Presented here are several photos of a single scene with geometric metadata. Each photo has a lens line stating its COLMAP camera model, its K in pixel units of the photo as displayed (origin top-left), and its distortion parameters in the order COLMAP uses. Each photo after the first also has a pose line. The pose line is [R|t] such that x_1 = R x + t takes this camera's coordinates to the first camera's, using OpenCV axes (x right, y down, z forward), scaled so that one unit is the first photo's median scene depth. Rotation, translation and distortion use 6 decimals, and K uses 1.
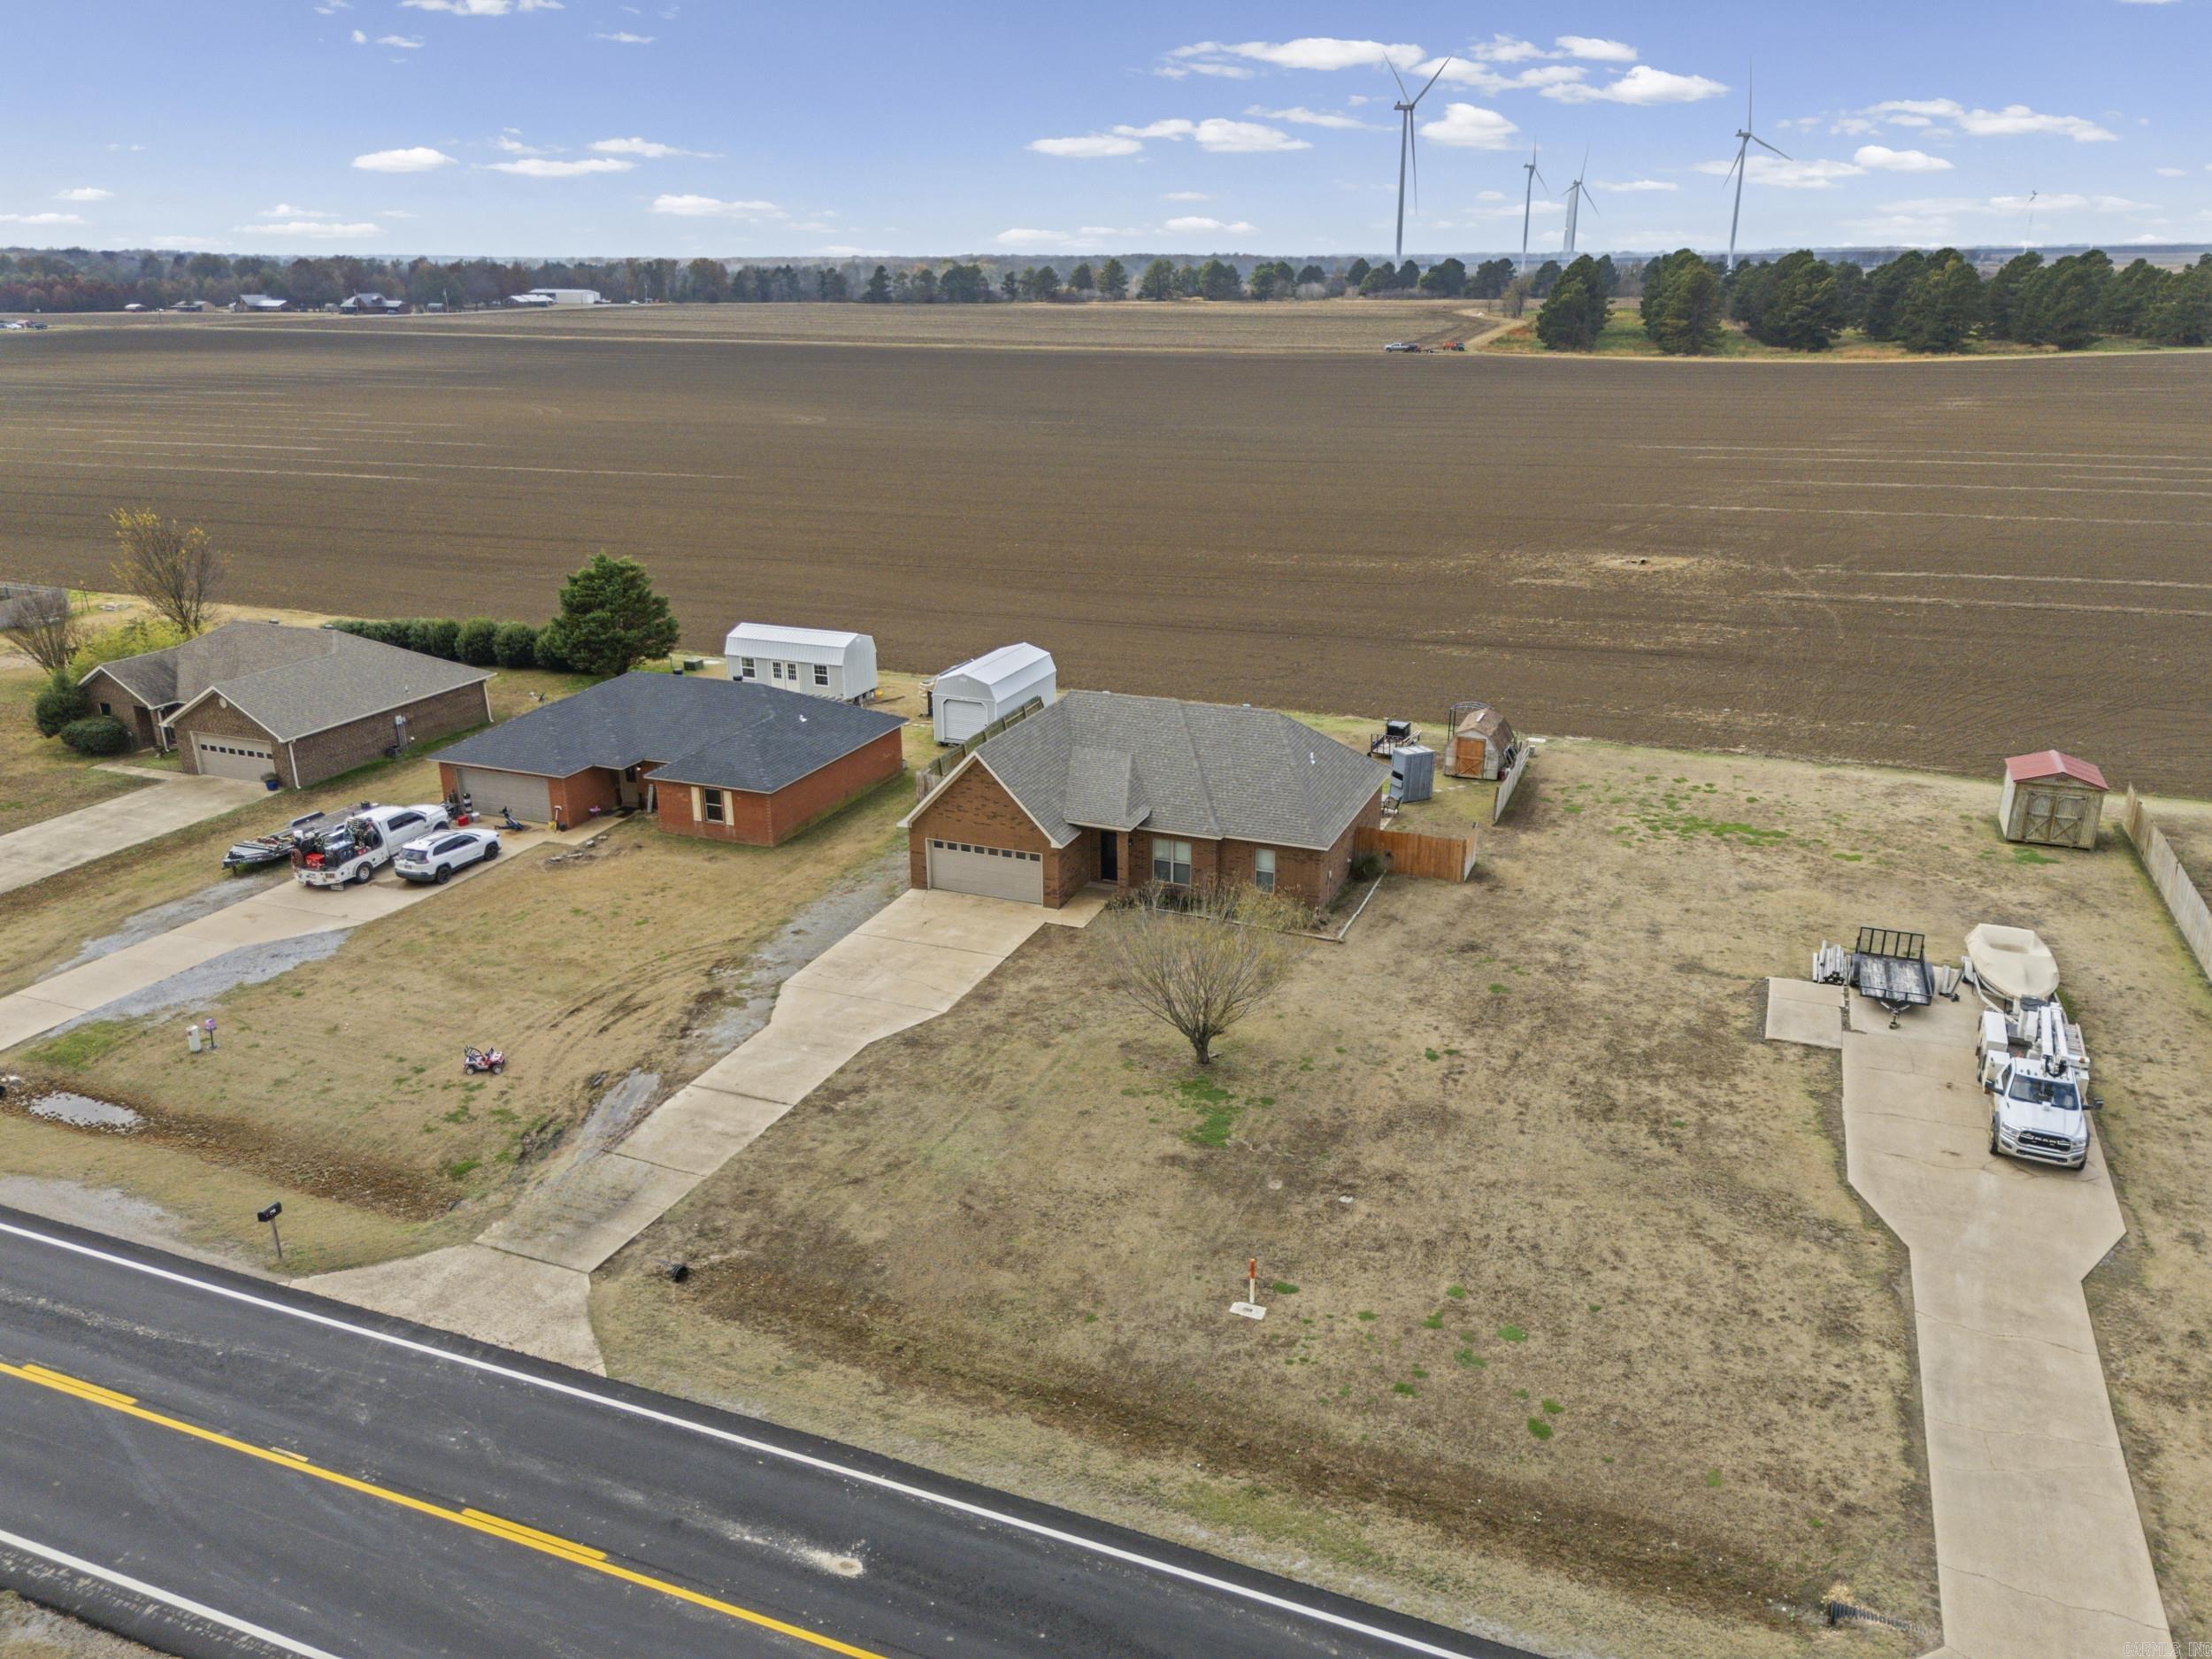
lens RADIAL K [[1627.7, 0, 1109.4], [0, 1627.7, 817.7], [0, 0, 1]] dist [0.065756, -0.055304]
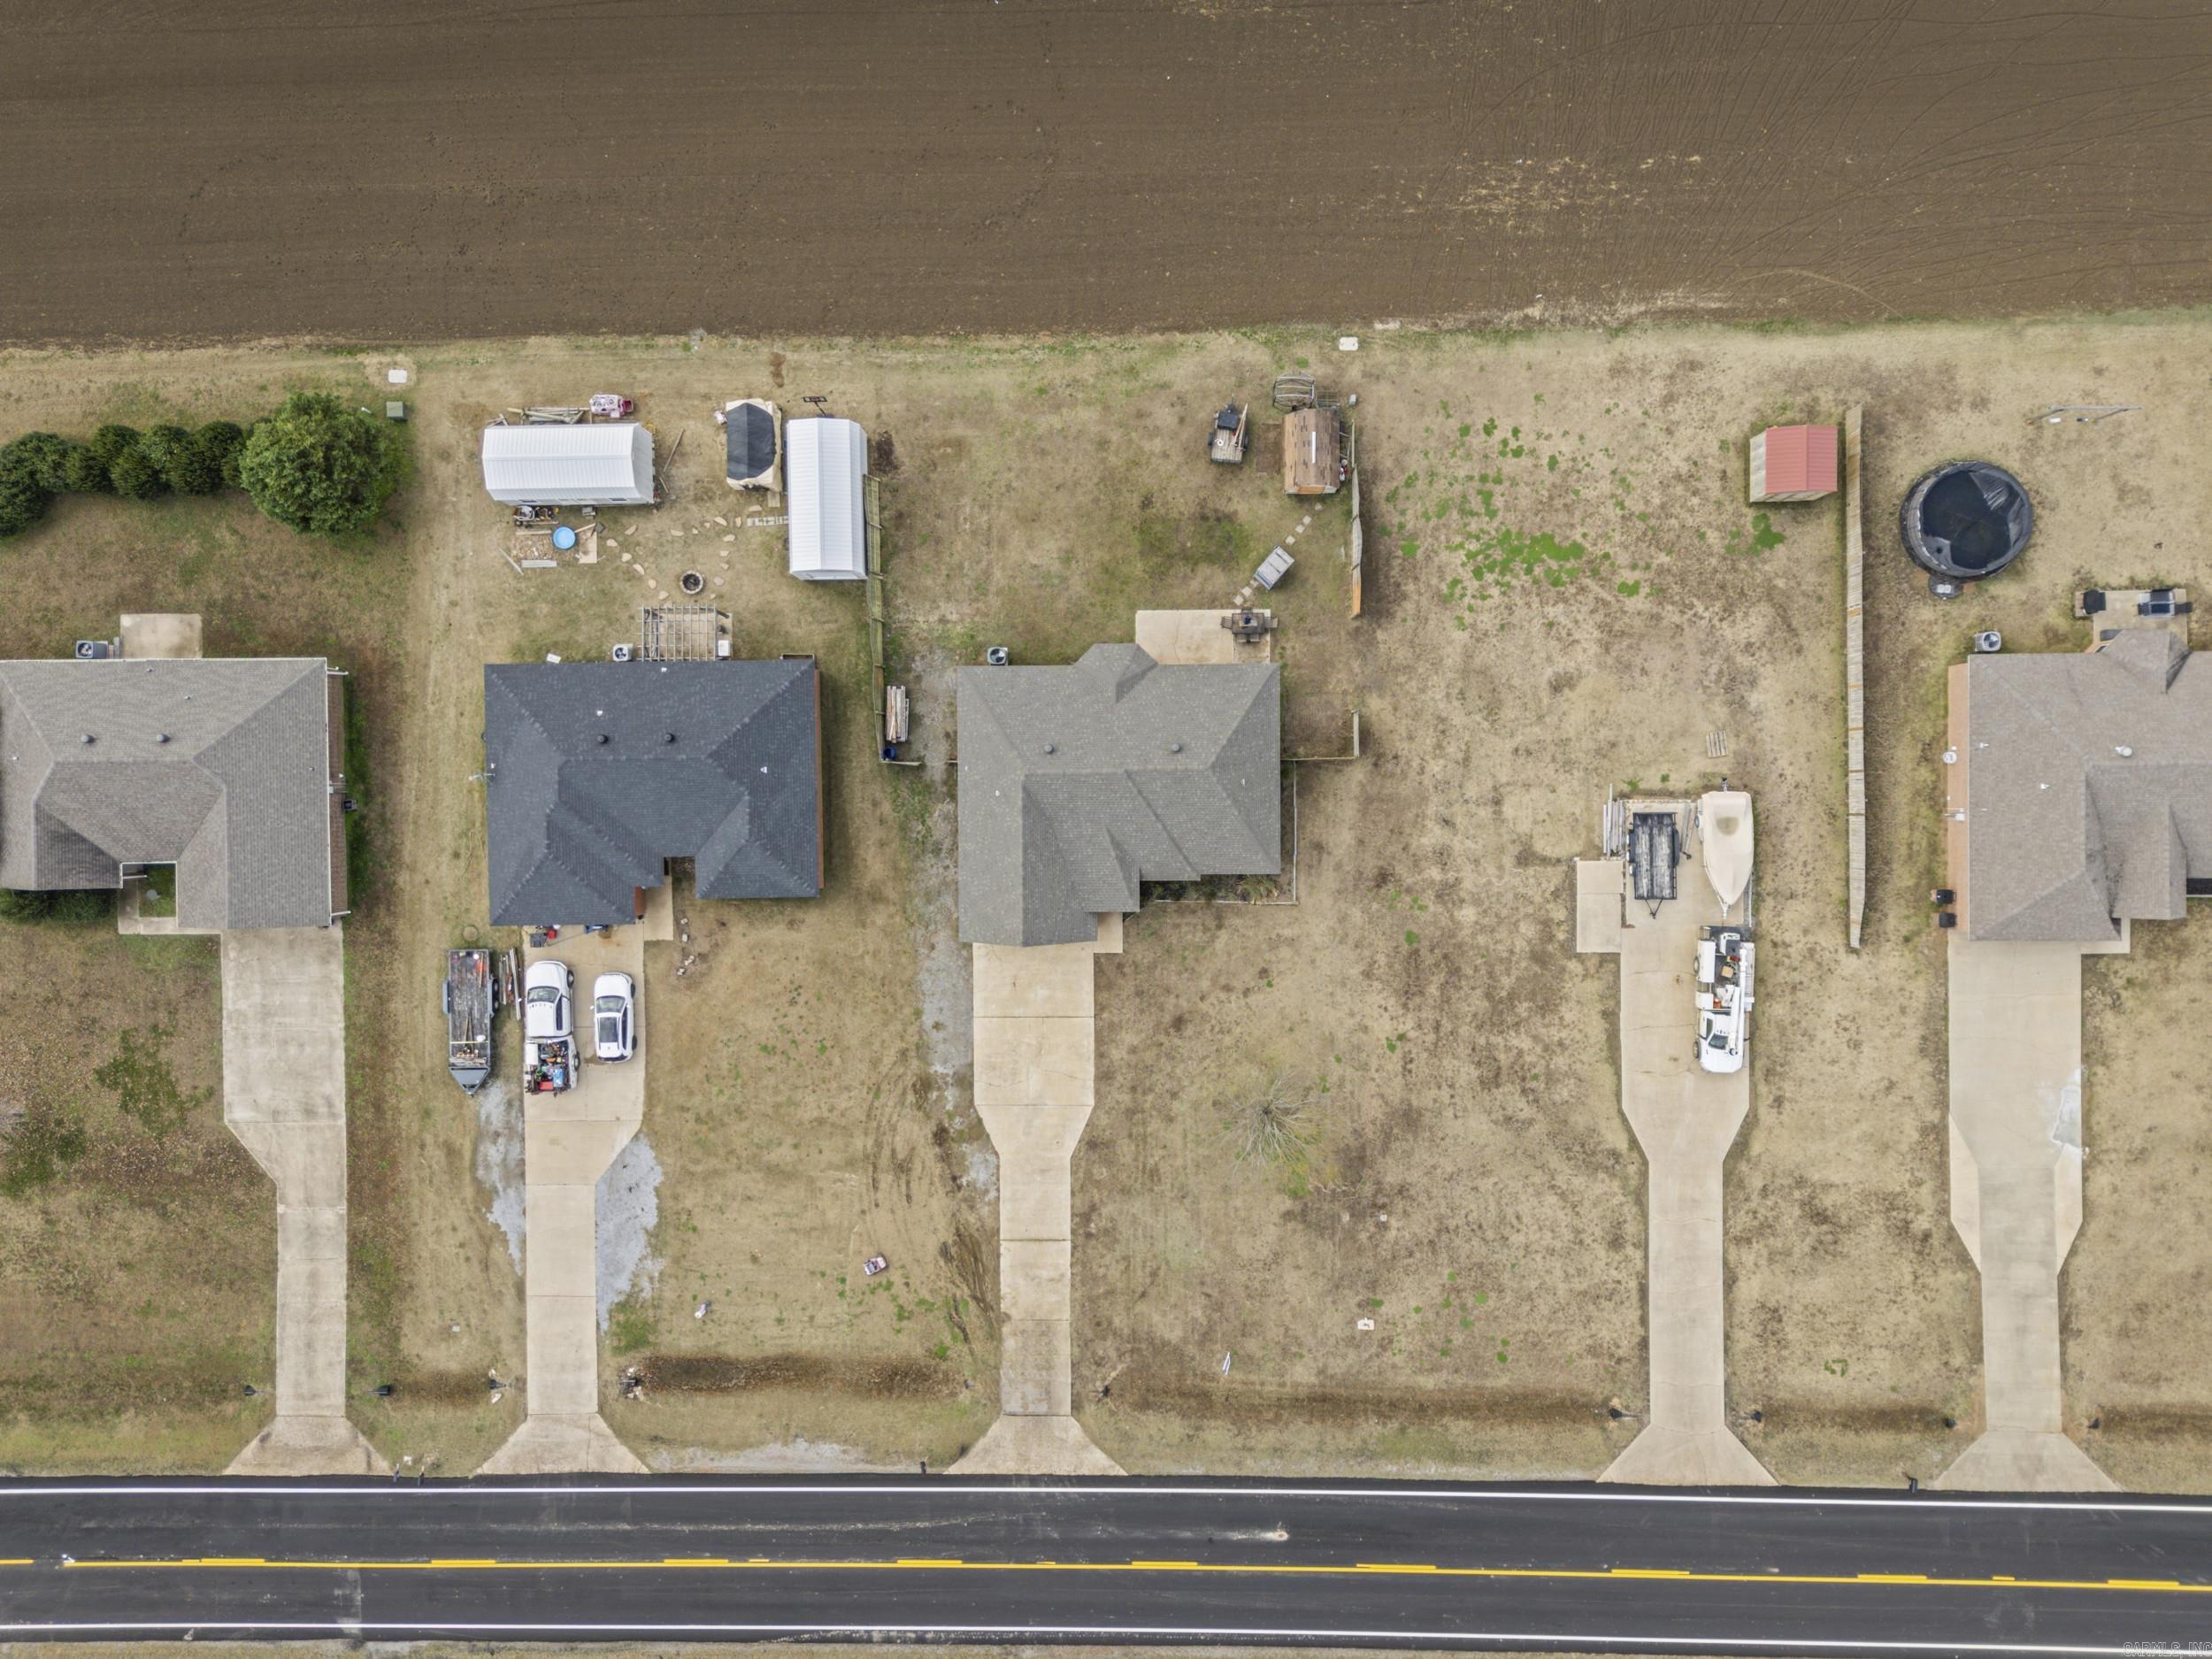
lens RADIAL K [[1627.7, 0, 1109.4], [0, 1627.7, 817.7], [0, 0, 1]] dist [0.065756, -0.055304]
pose [[0.923214, -0.382698, -0.034905, 0.066243], [0.155954, 0.290103, 0.944203, -1.281707], [-0.351219, -0.877145, 0.327510, 0.633504]]
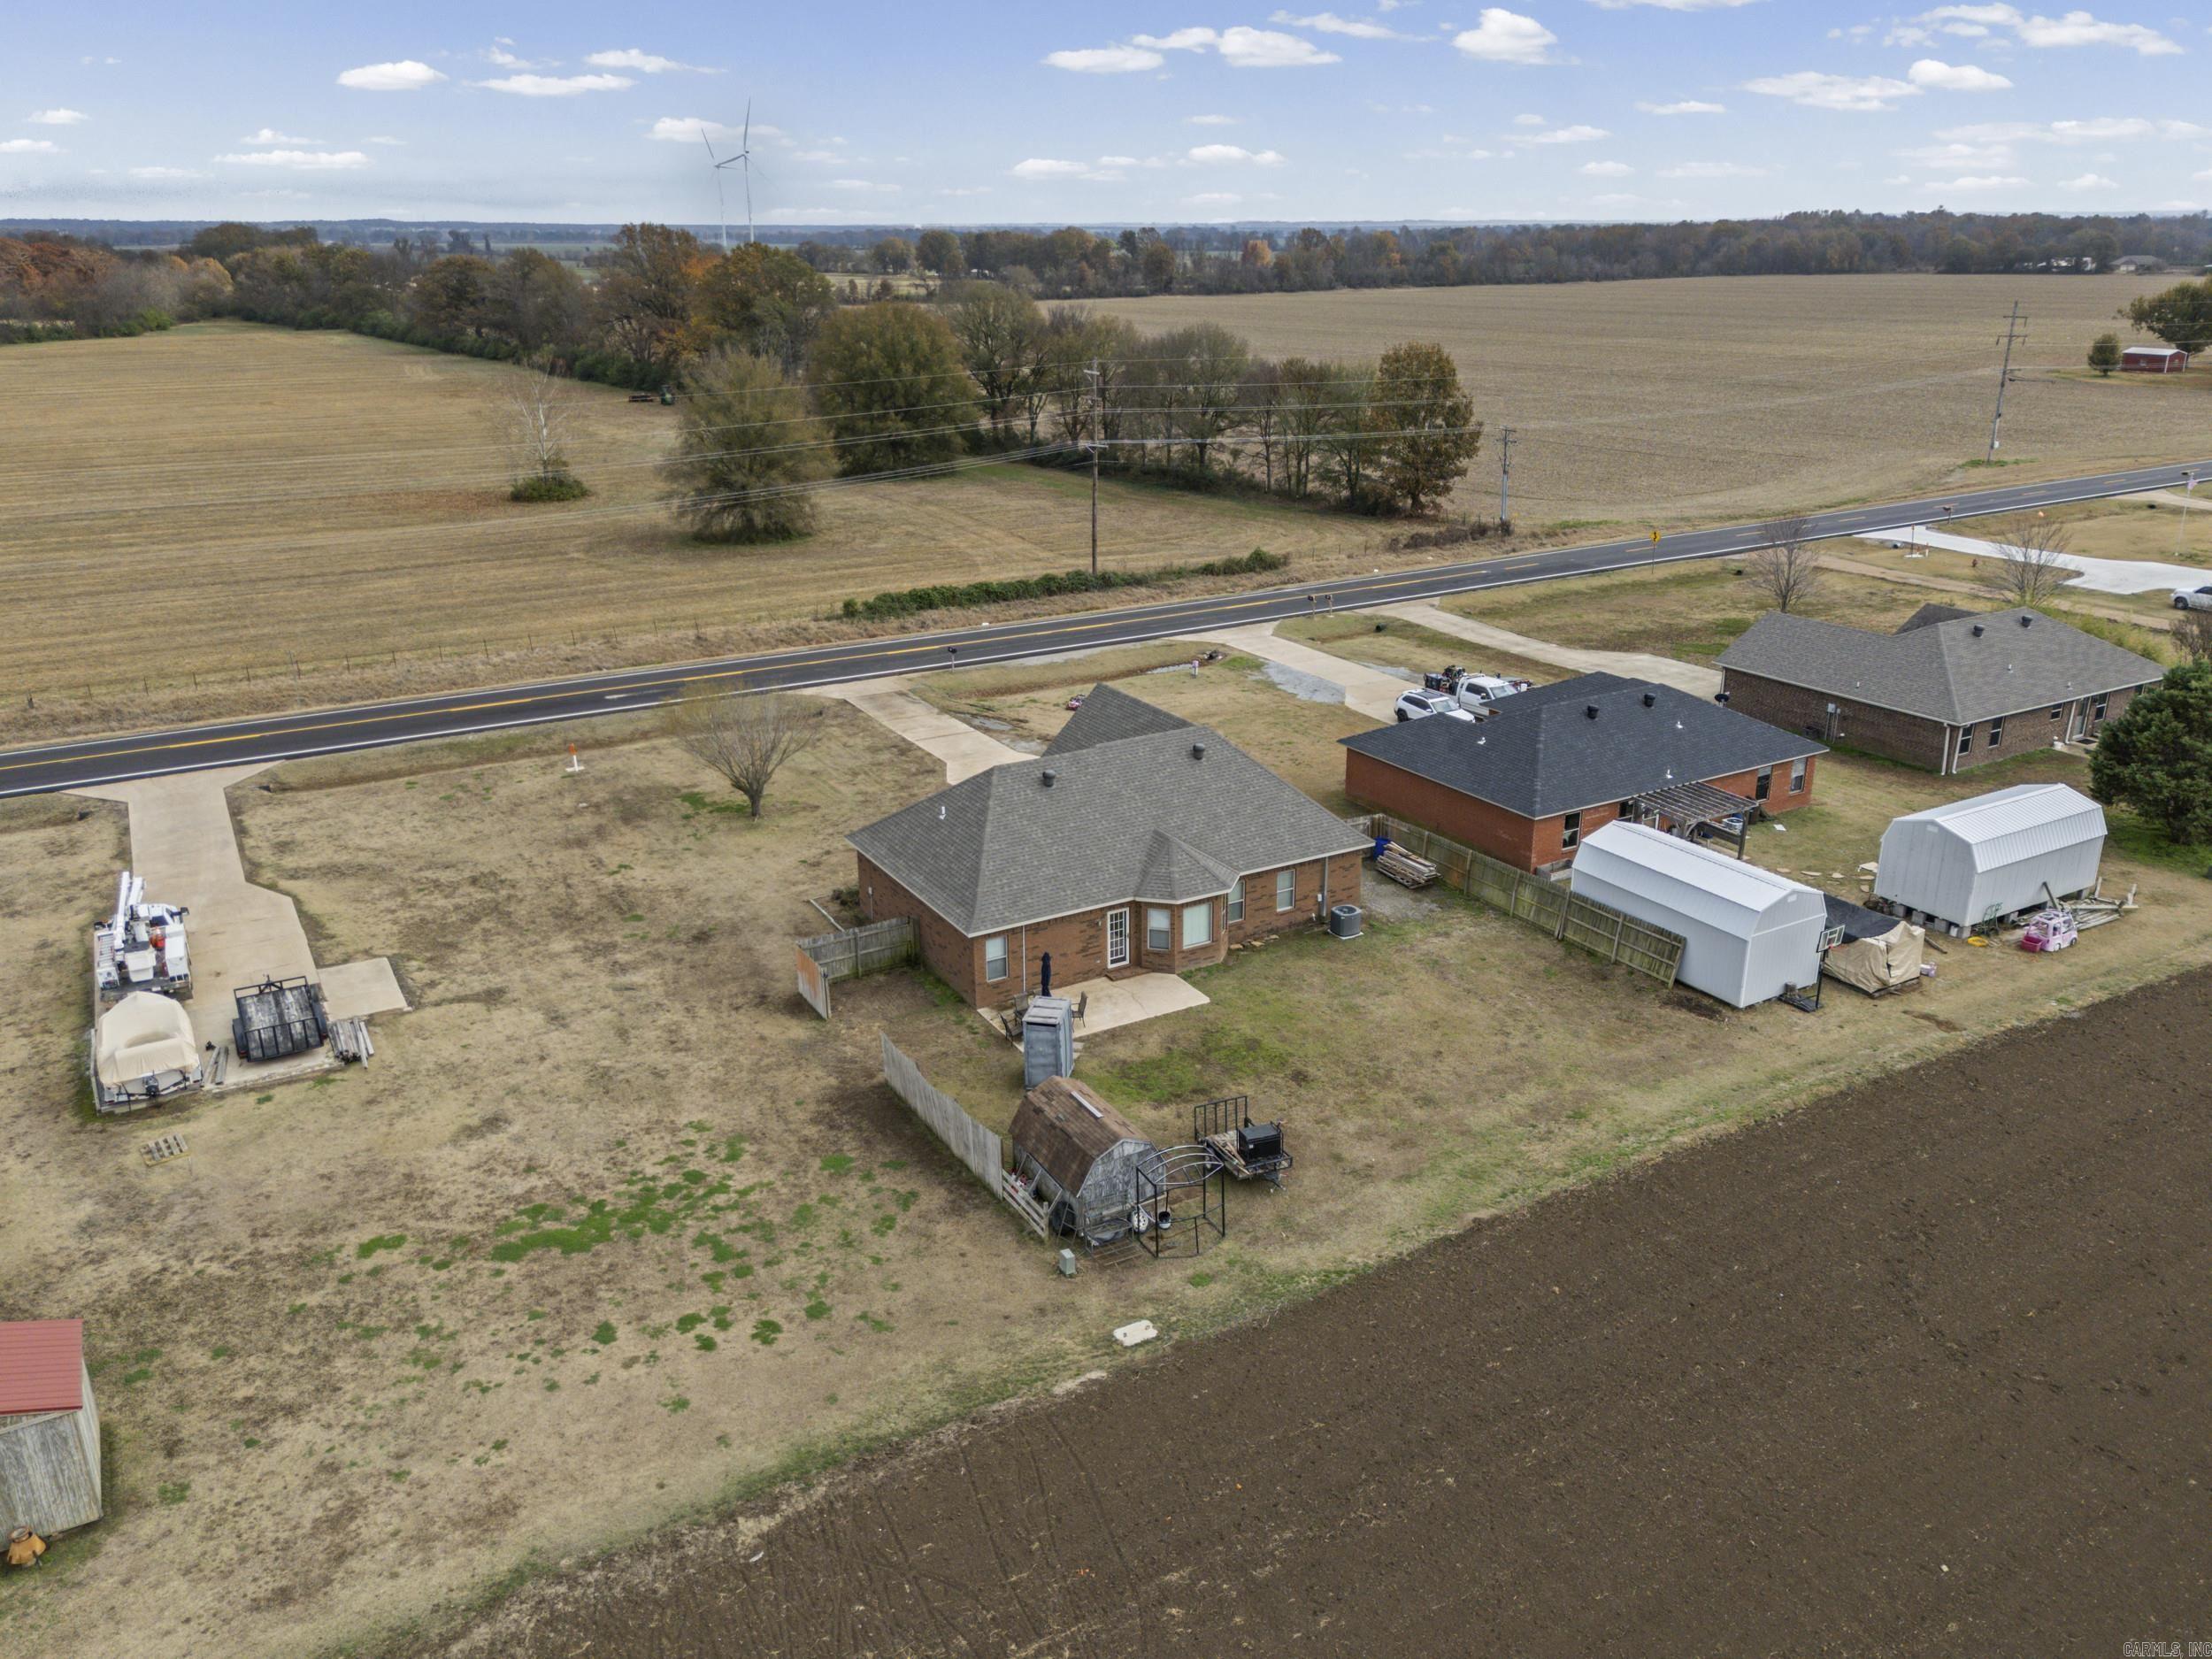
lens RADIAL K [[1651.1, 0, 1106.0], [0, 1651.1, 829.5], [0, 0, 1]] dist [0.068722, -0.064617]
pose [[-0.613511, 0.275601, -0.740033, 0.768318], [-0.245967, 0.823813, 0.510717, -0.531020], [0.750403, 0.495354, -0.437630, 1.532736]]
